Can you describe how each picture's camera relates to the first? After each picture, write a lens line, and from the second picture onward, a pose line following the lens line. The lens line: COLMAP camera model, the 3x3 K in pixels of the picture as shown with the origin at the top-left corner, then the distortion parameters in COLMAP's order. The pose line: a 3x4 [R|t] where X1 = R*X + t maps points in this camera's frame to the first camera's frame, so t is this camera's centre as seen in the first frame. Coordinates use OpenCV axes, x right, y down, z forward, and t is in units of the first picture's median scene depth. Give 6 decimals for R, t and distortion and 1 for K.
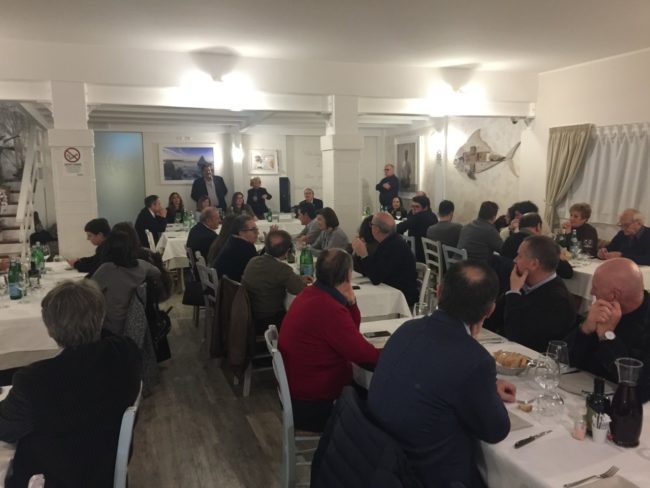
lens RADIAL K [[557.4, 0, 325.0], [0, 557.4, 244.0], [0, 0, 1]] dist [0.103106, -0.215706]
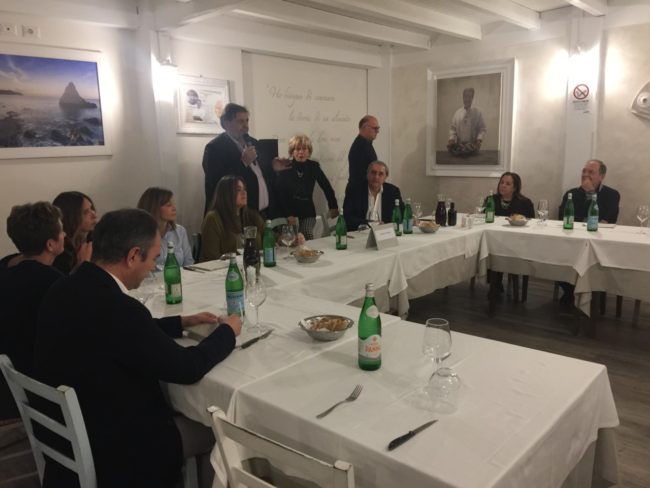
lens RADIAL K [[557.4, 0, 325.0], [0, 557.4, 244.0], [0, 0, 1]] dist [0.103106, -0.215706]
pose [[0.883460, -0.089847, 0.459810, -0.249048], [0.071010, 0.995780, 0.058140, -0.058695], [-0.463093, -0.018713, 0.886112, 0.579796]]
